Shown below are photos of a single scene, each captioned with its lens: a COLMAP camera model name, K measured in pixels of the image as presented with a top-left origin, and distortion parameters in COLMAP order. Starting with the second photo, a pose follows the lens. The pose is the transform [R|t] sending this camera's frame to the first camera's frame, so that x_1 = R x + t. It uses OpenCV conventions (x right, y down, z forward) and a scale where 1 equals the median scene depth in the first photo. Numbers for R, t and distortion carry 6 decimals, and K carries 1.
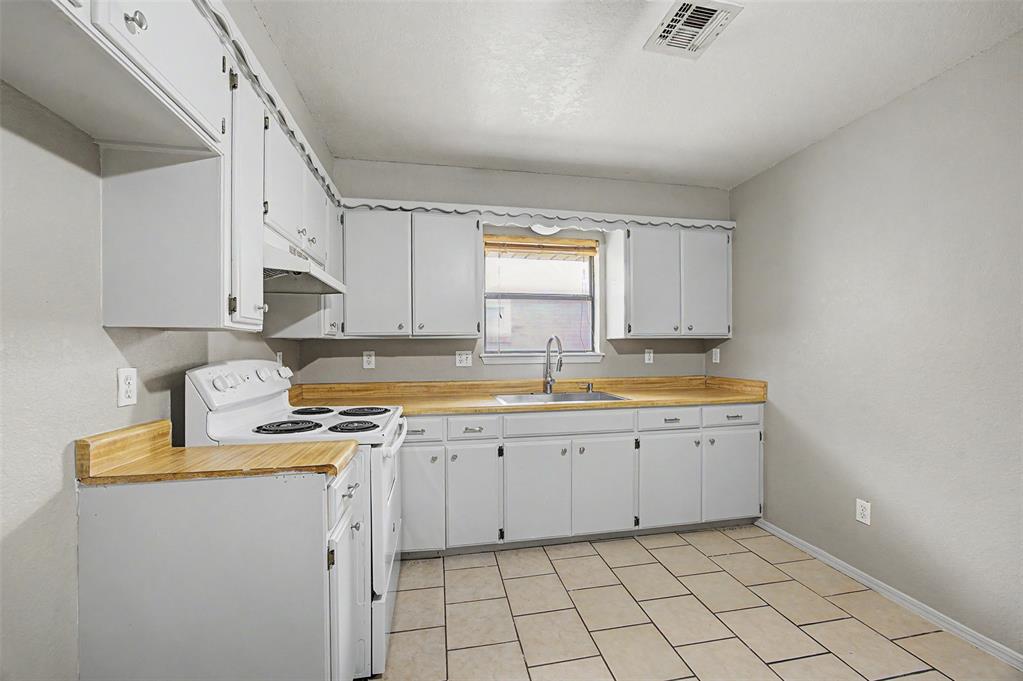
lens RADIAL K [[397.4, 0, 524.5], [0, 397.4, 351.7], [0, 0, 1]] dist [-0.017176, 0.002933]
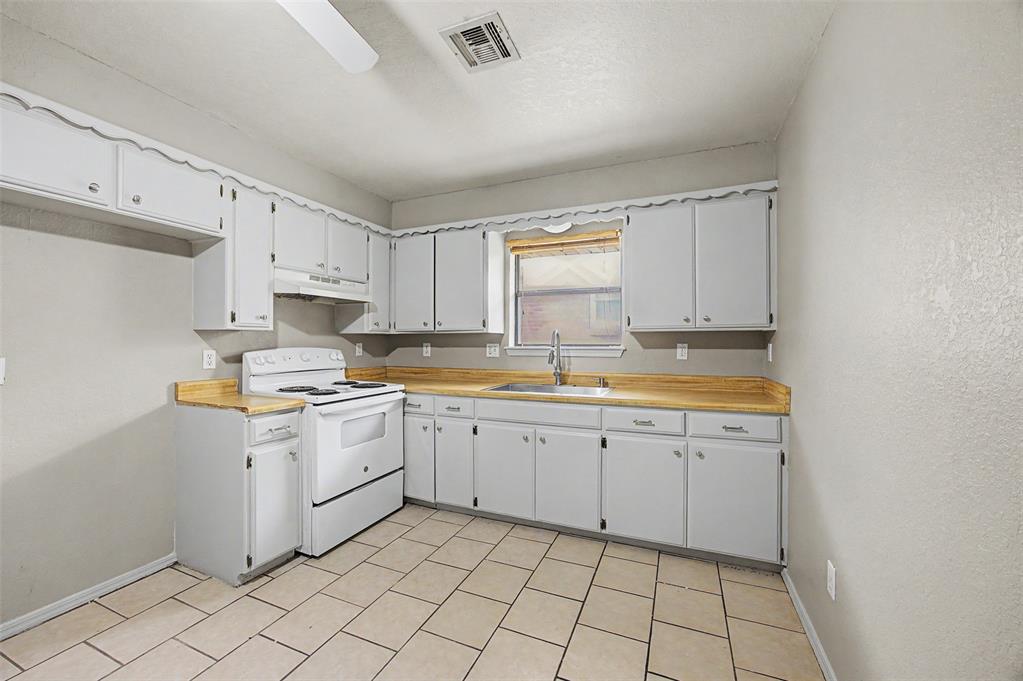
lens RADIAL K [[397.4, 0, 518.7], [0, 397.4, 341.8], [0, 0, 1]] dist [-0.017176, 0.002933]
pose [[0.834419, 0.007018, -0.551086, 0.650767], [-0.010713, 0.999937, -0.003487, -0.004664], [0.551026, 0.008814, 0.834441, 0.092381]]
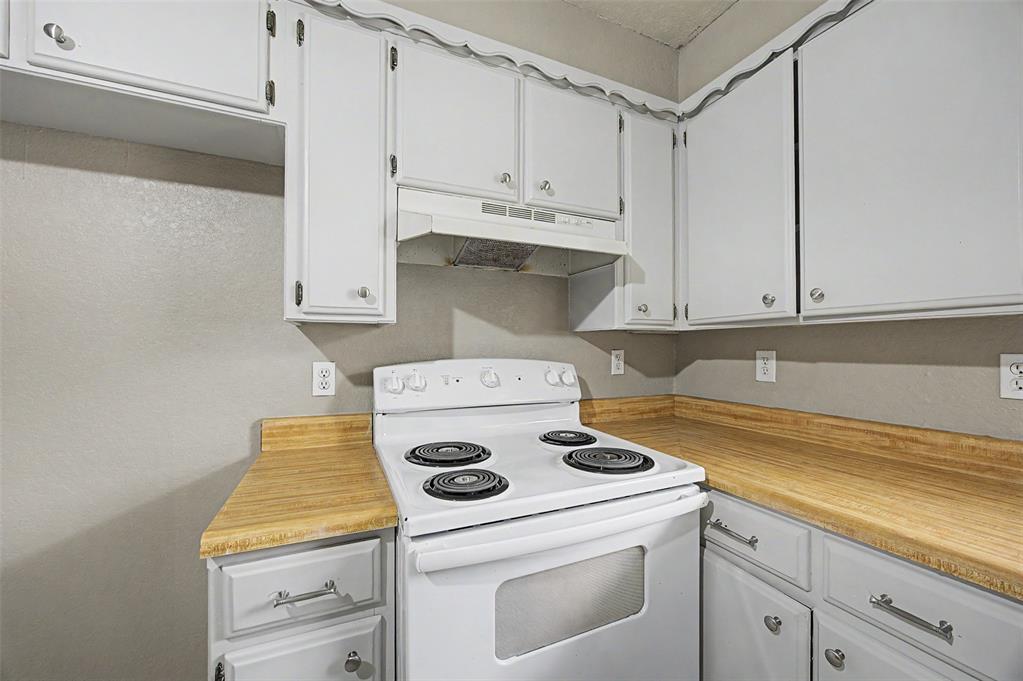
lens RADIAL K [[397.4, 0, 505.2], [0, 397.4, 345.6], [0, 0, 1]] dist [-0.017176, 0.002933]
pose [[0.211330, 0.001329, -0.977414, 0.087822], [-0.011775, 0.999930, -0.001186, -0.004156], [0.977344, 0.011760, 0.211331, 0.589187]]
